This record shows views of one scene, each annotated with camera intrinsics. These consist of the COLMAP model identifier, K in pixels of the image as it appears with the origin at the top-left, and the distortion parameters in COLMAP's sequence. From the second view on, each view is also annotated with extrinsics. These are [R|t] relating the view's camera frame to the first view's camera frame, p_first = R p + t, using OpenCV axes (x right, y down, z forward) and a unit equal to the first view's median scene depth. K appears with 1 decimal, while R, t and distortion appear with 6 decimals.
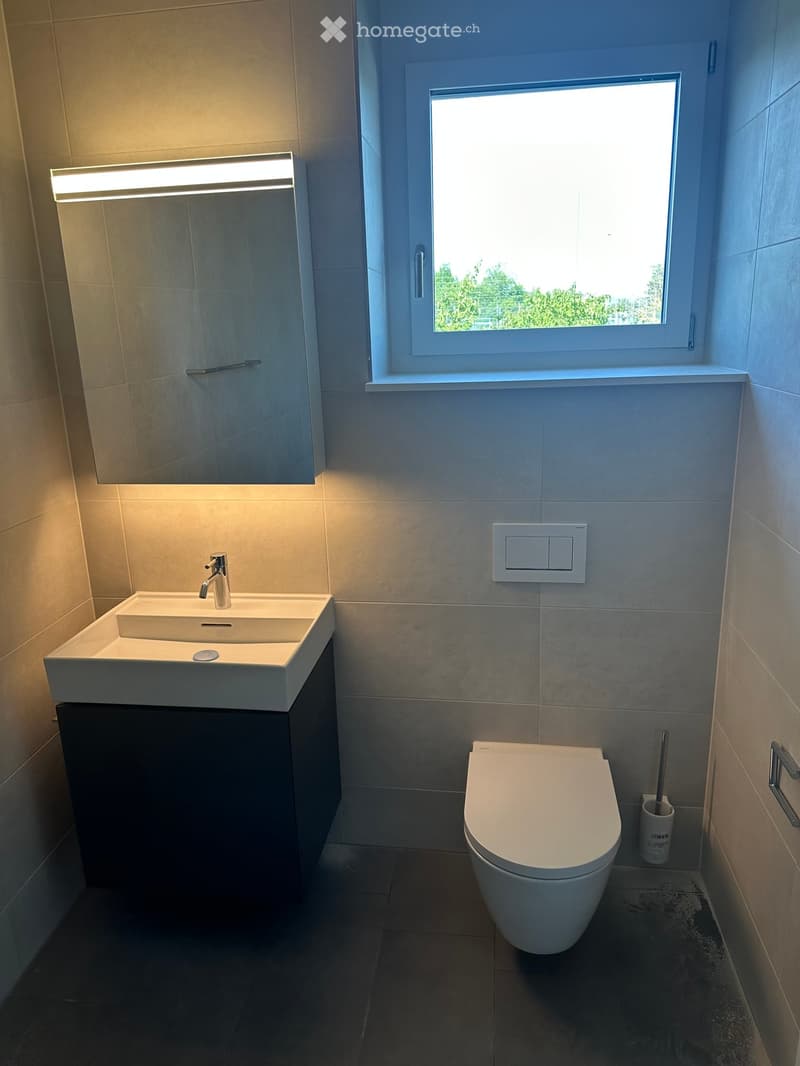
lens RADIAL K [[743.3, 0, 404.2], [0, 743.3, 537.1], [0, 0, 1]] dist [0.072795, -0.107247]
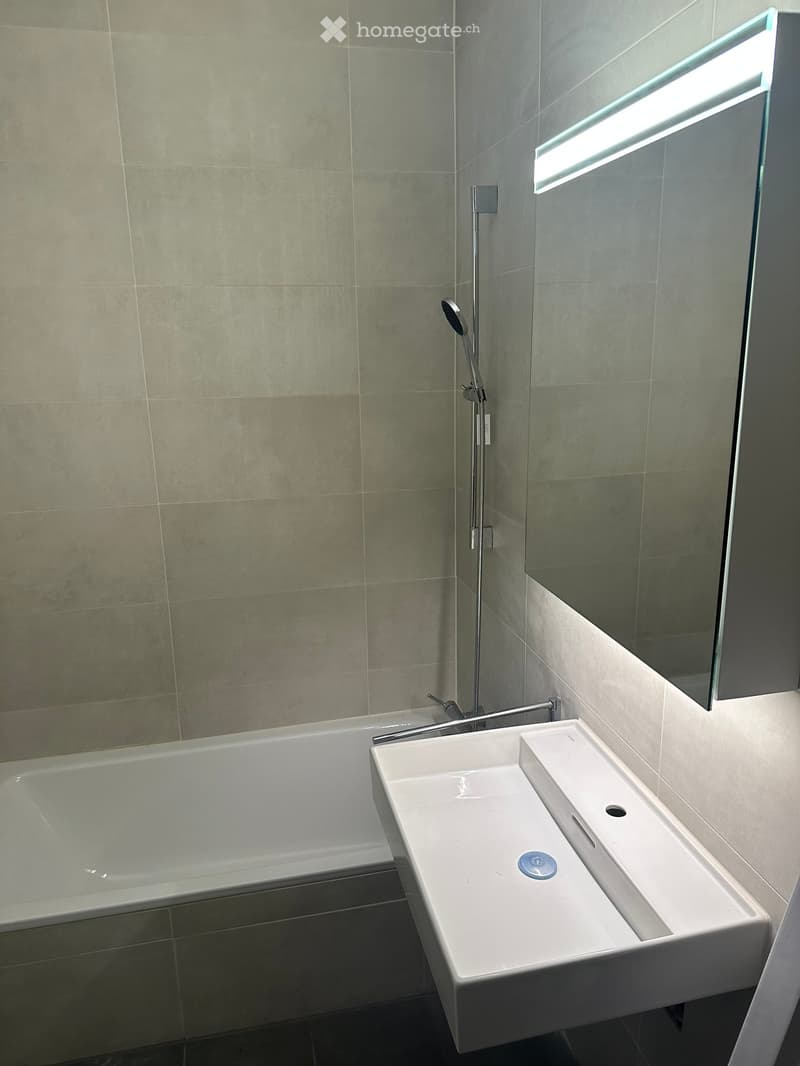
lens RADIAL K [[743.3, 0, 404.2], [0, 743.3, 537.1], [0, 0, 1]] dist [0.072795, -0.107247]
pose [[0.368482, 0.270168, -0.889511, 0.196433], [-0.237401, 0.952461, 0.190944, -0.207426], [0.898811, 0.140811, 0.415103, 0.547136]]
